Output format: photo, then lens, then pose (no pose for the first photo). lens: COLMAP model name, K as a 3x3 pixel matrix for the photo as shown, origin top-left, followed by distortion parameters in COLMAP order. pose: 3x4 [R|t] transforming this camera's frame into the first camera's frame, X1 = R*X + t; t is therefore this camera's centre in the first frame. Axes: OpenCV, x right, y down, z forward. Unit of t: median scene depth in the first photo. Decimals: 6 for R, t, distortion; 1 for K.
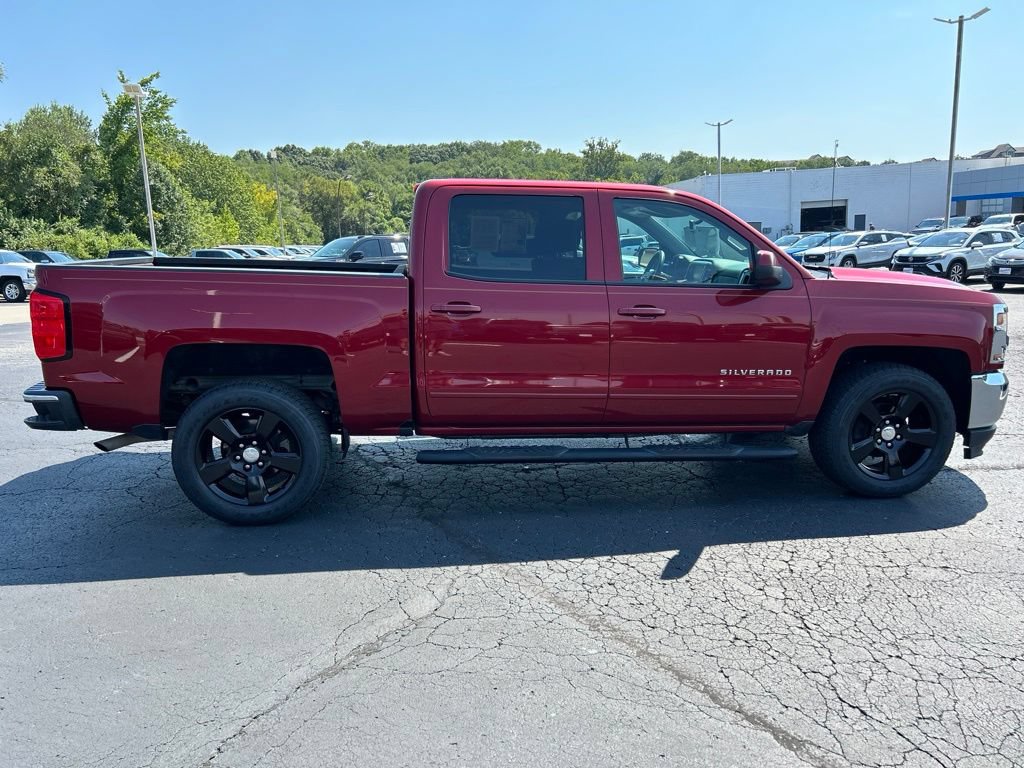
lens RADIAL K [[775.7, 0, 504.9], [0, 775.7, 381.7], [0, 0, 1]] dist [0.041407, -0.053088]
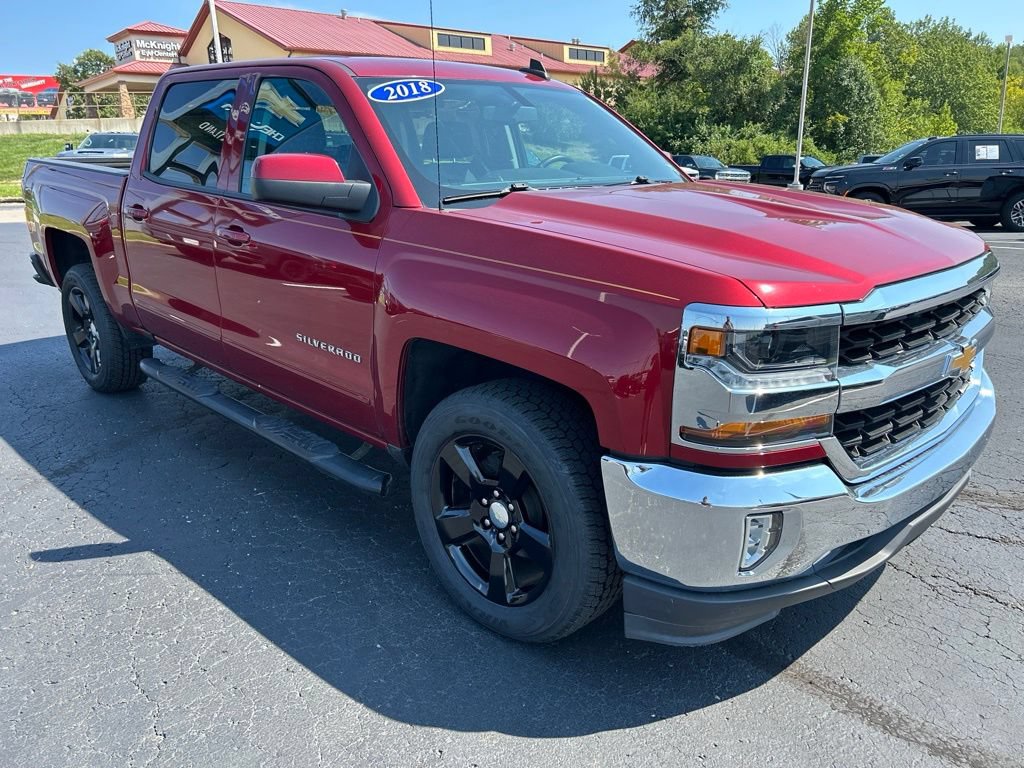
lens RADIAL K [[775.7, 0, 504.9], [0, 775.7, 381.7], [0, 0, 1]] dist [0.041407, -0.053088]
pose [[0.619454, 0.226442, -0.751665, 0.865175], [-0.139052, 0.974004, 0.178829, -0.115006], [0.772620, -0.006255, 0.634838, 0.671288]]
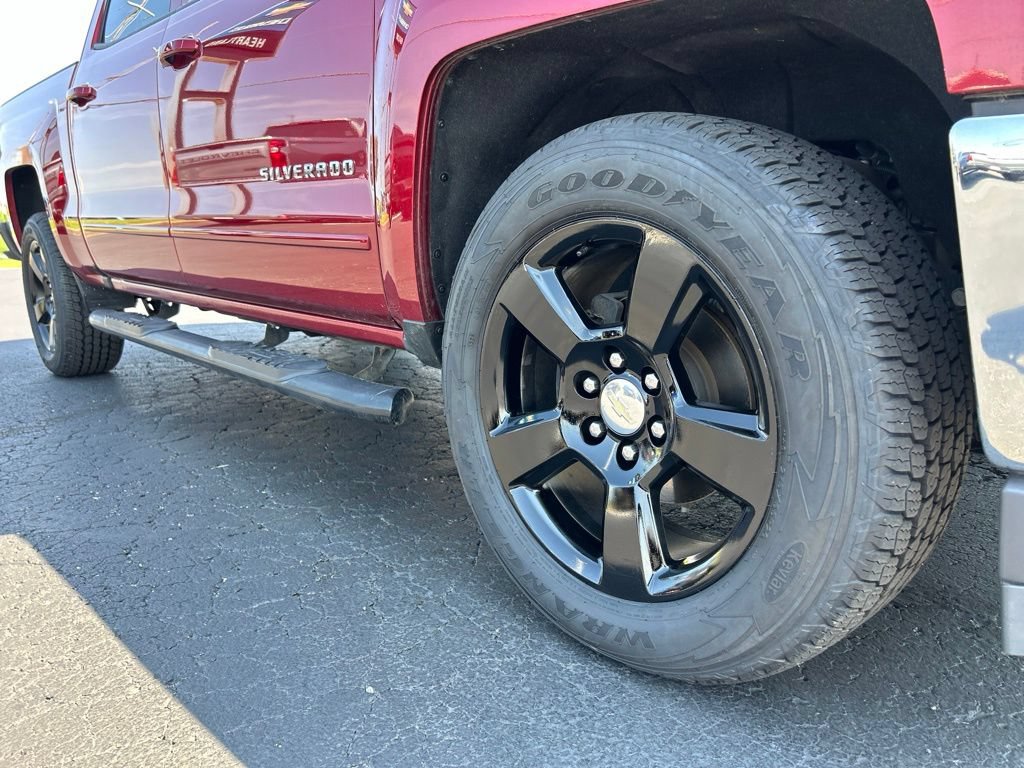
lens RADIAL K [[775.7, 0, 504.9], [0, 775.7, 381.7], [0, 0, 1]] dist [0.041407, -0.053088]
pose [[0.569151, 0.141909, -0.809894, 0.668482], [-0.118794, 0.988851, 0.089784, 0.040442], [0.813606, 0.045110, 0.579664, 0.824804]]
